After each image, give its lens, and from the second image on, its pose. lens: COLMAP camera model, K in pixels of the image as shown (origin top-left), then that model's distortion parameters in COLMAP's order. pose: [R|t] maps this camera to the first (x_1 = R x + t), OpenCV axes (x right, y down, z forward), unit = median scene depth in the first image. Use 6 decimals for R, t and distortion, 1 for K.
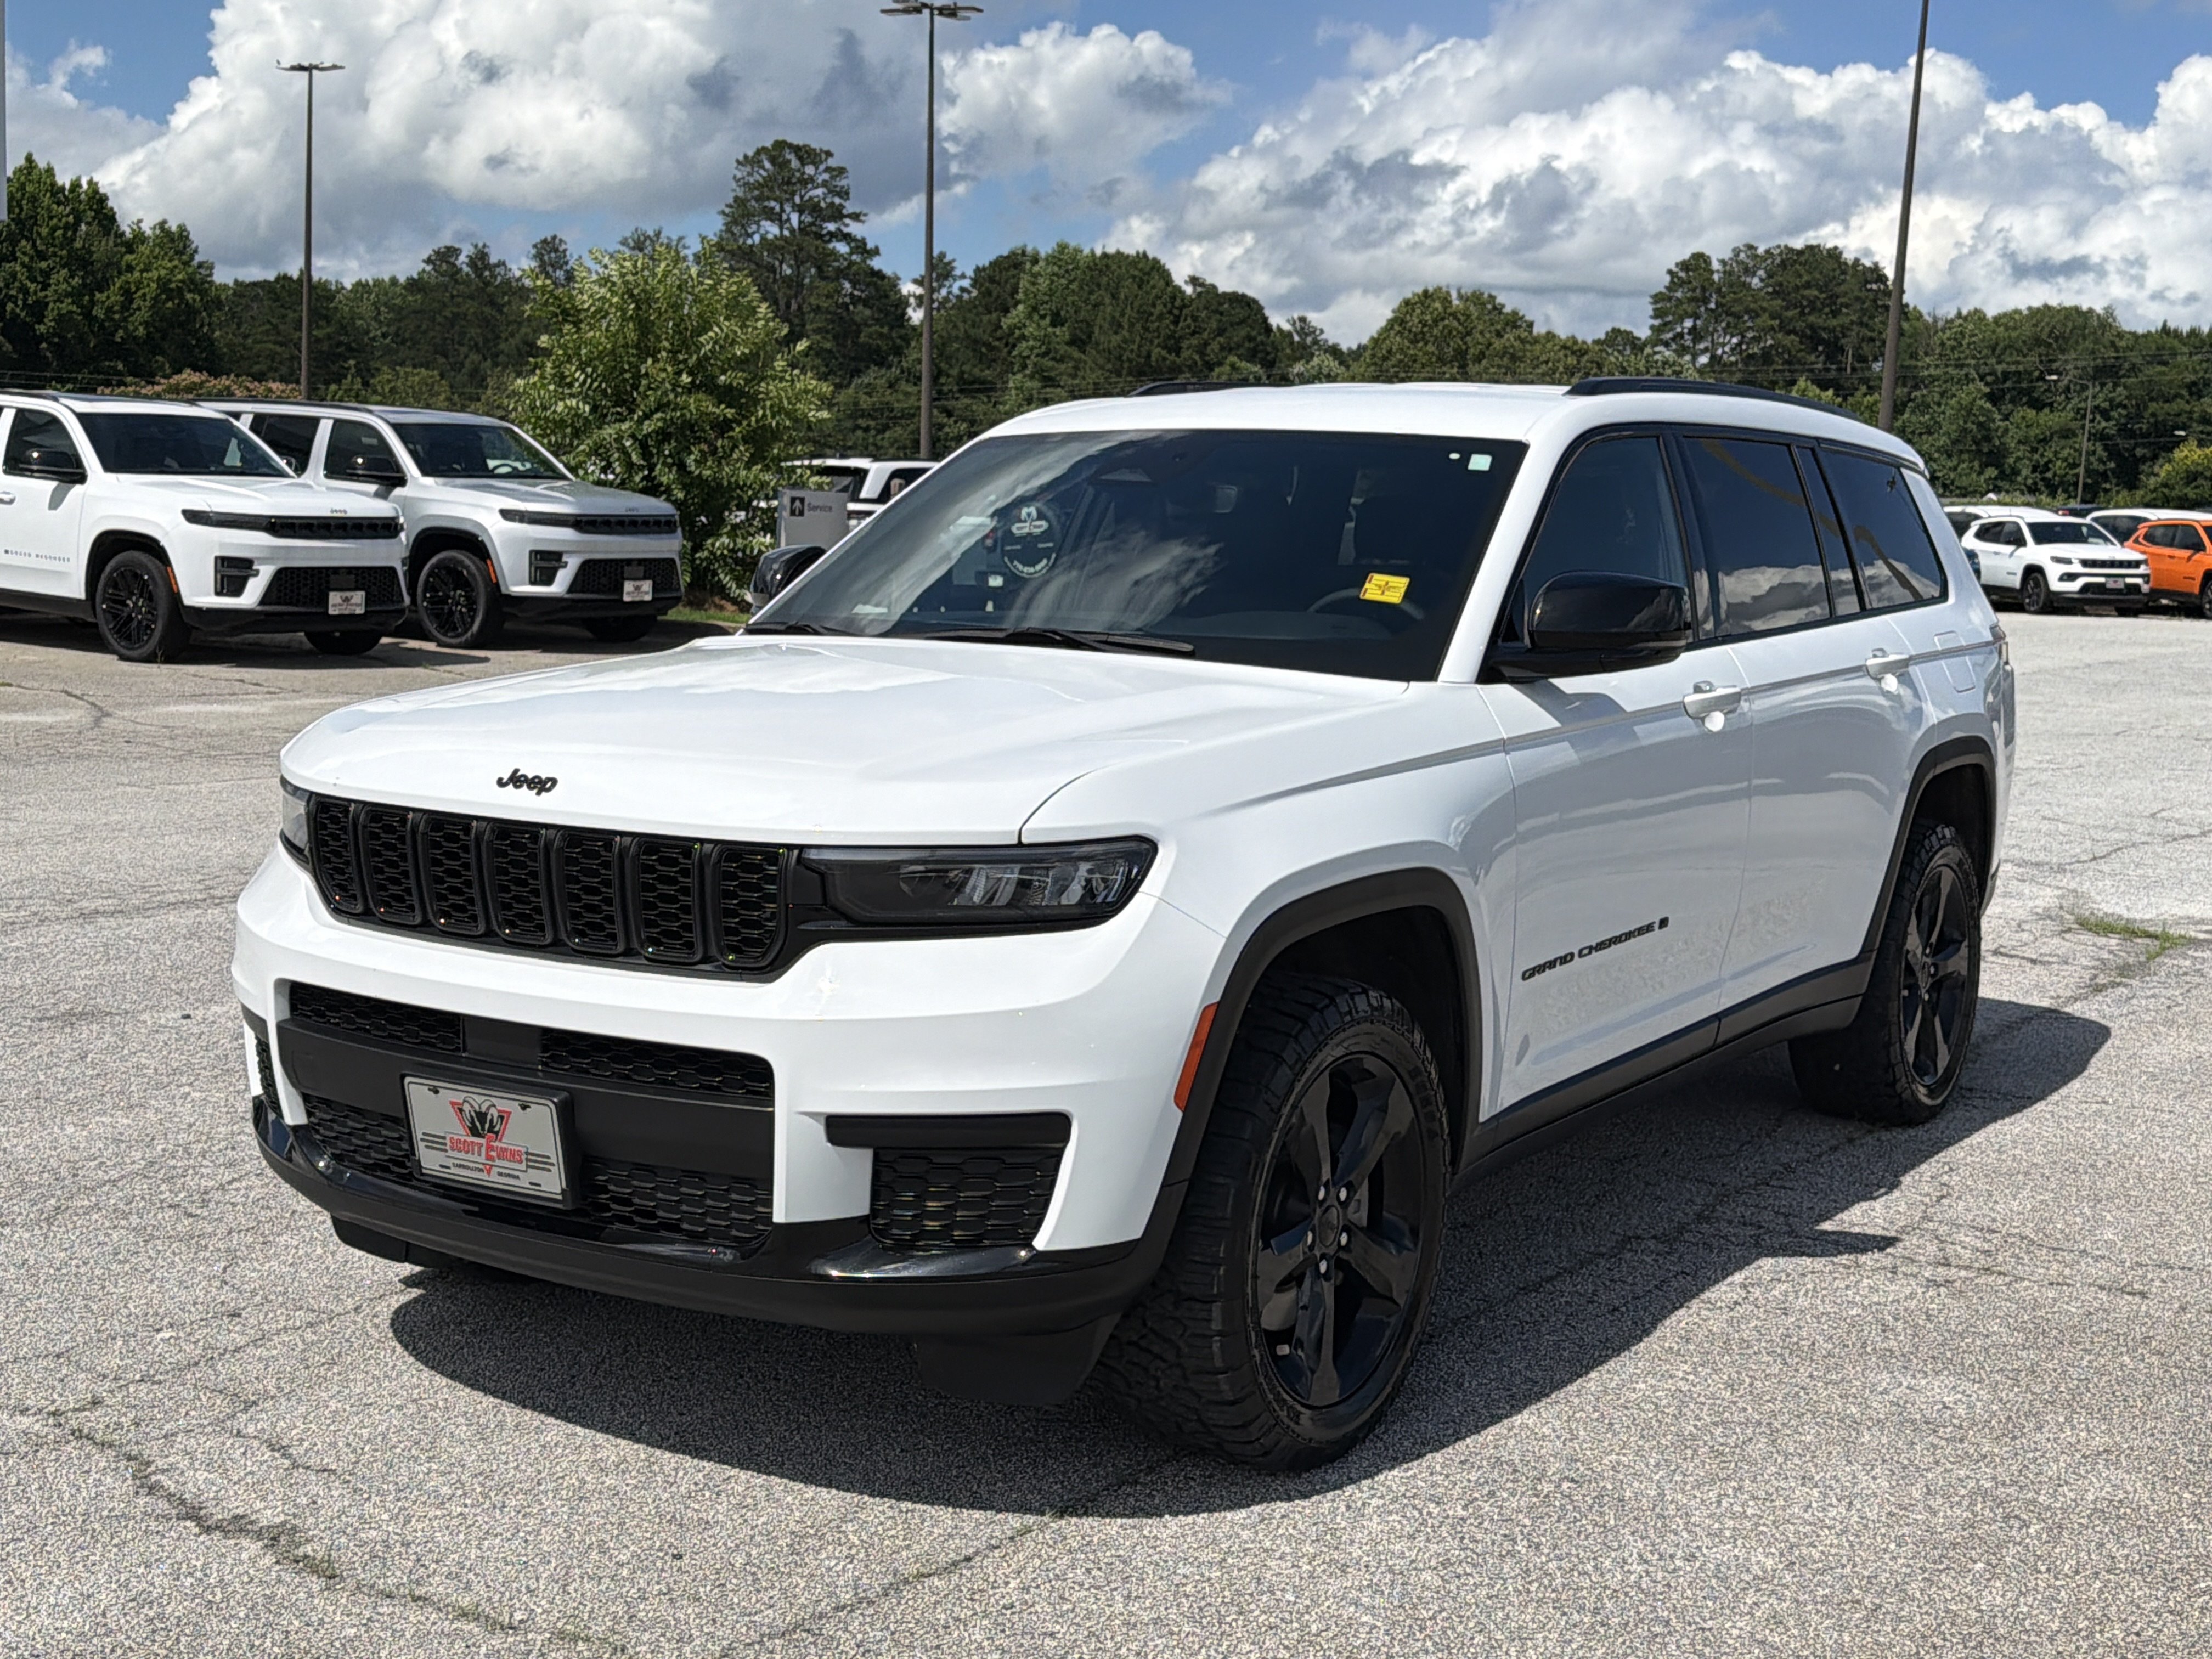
lens RADIAL K [[2880.1, 0, 1059.9], [0, 2880.1, 834.1], [0, 0, 1]] dist [0.159037, -0.398892]
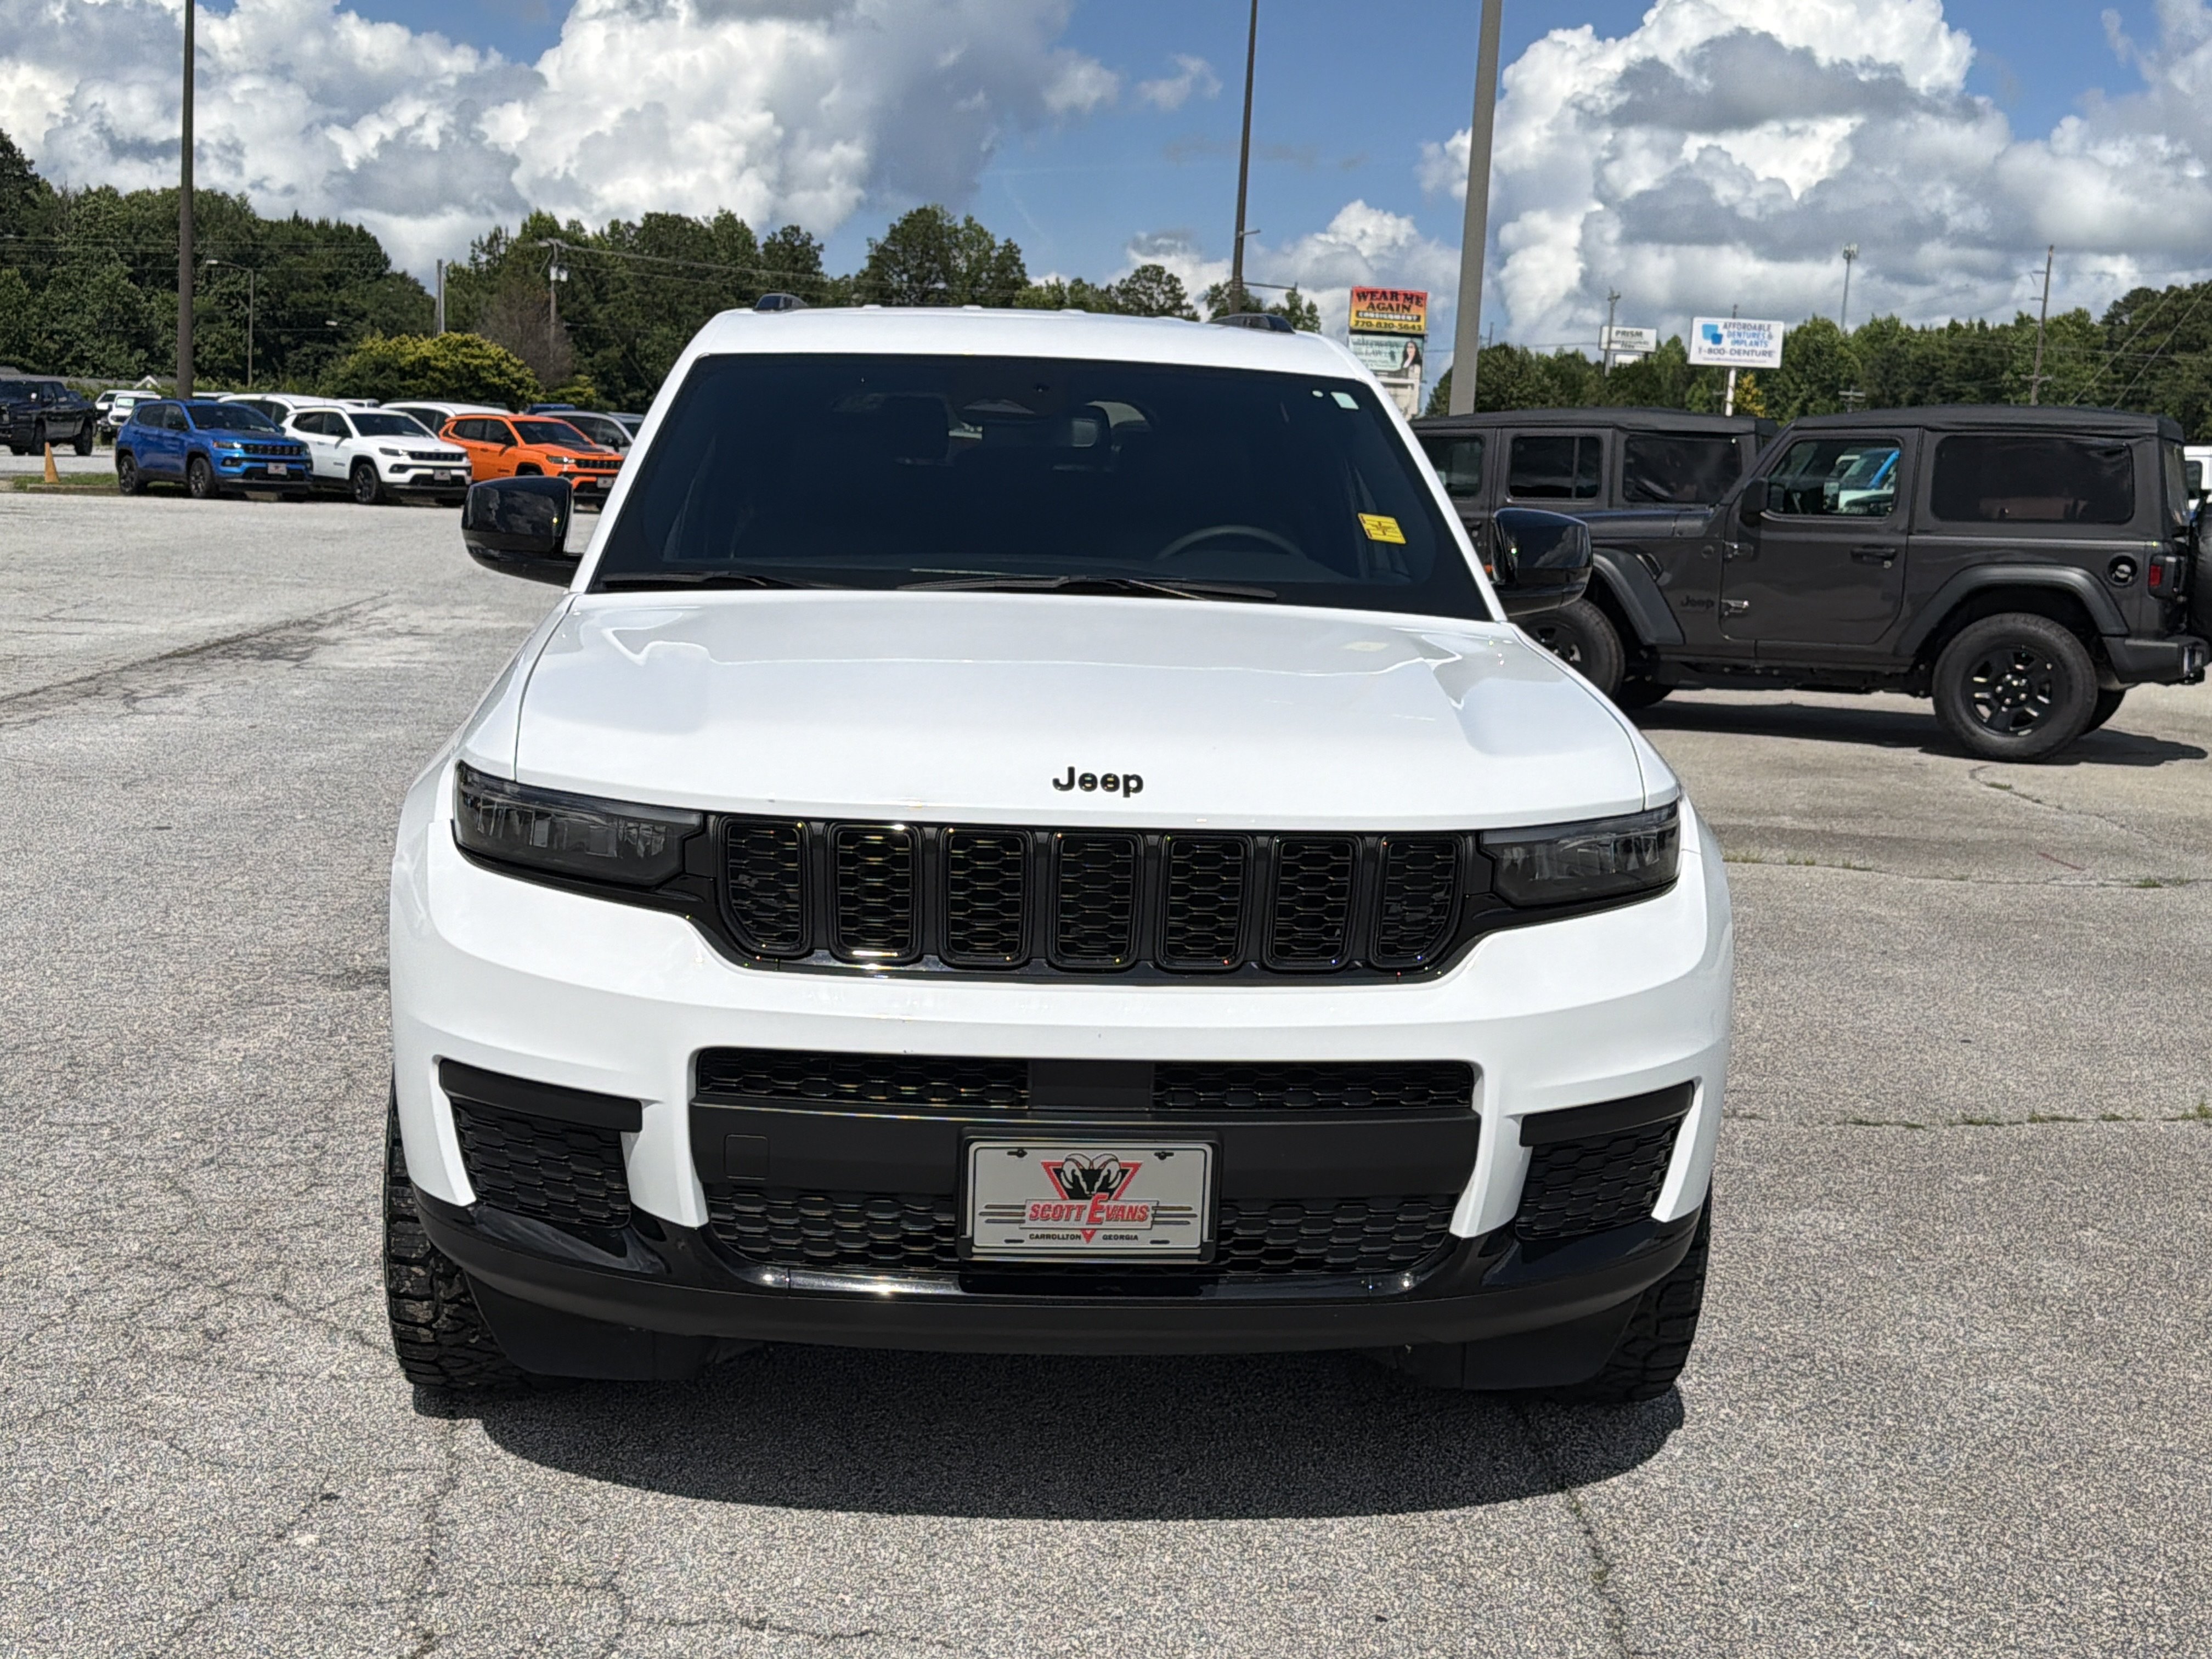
lens RADIAL K [[2880.1, 0, 1059.9], [0, 2880.1, 834.1], [0, 0, 1]] dist [0.159037, -0.398892]
pose [[0.770584, -0.079113, 0.632410, -0.128550], [0.052498, 0.996773, 0.060727, -0.009605], [-0.635173, -0.013595, 0.772250, 0.060776]]
